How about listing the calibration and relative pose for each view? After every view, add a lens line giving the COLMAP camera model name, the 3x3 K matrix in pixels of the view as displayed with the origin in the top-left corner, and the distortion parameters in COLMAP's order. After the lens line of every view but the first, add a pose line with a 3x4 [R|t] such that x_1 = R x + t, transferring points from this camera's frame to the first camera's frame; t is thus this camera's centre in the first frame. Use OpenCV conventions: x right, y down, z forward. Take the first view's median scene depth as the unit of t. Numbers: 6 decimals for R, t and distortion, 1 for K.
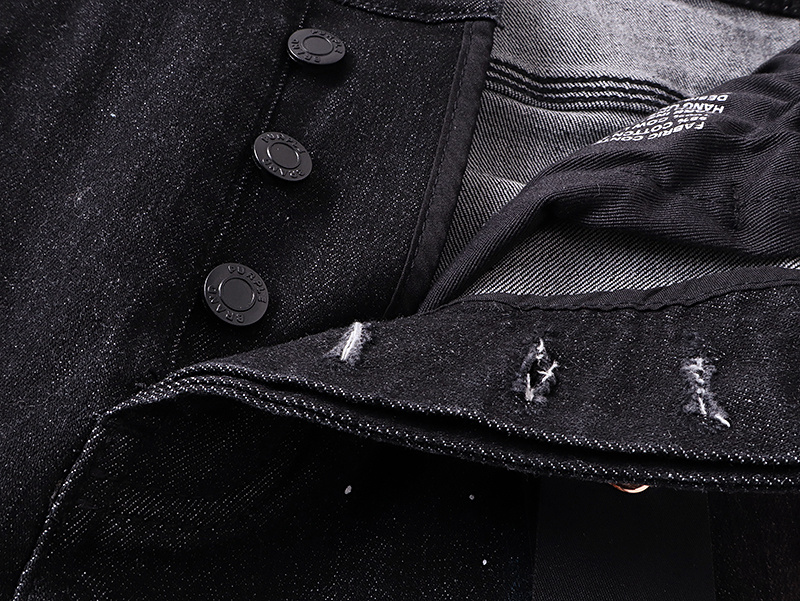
lens RADIAL K [[892.6, 0, 398.7], [0, 892.6, 304.1], [0, 0, 1]] dist [0.022761, 0.000000]
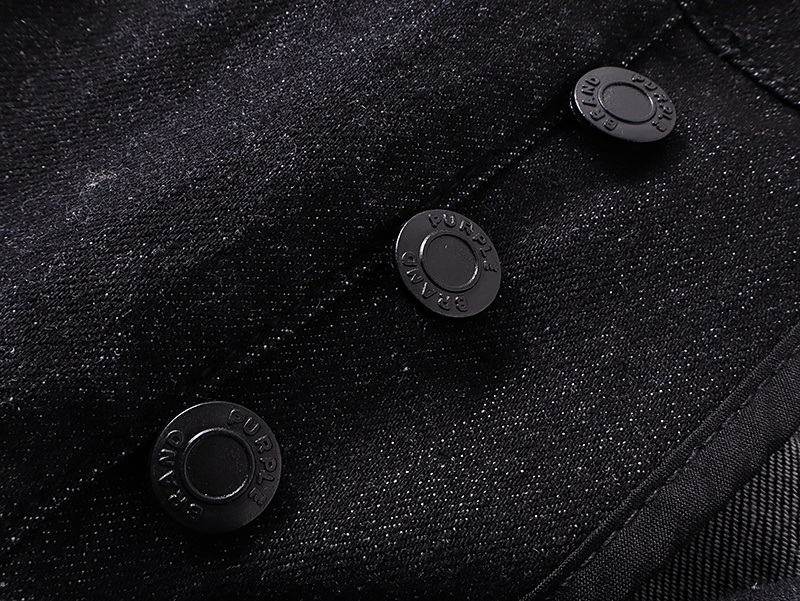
lens RADIAL K [[892.6, 0, 400.6], [0, 892.6, 294.0], [0, 0, 1]] dist [0.022761, 0.000000]
pose [[0.820580, 0.438053, -0.367094, 0.048562], [-0.453122, 0.890086, 0.049257, -0.156030], [0.348323, 0.125919, 0.928879, 0.479810]]
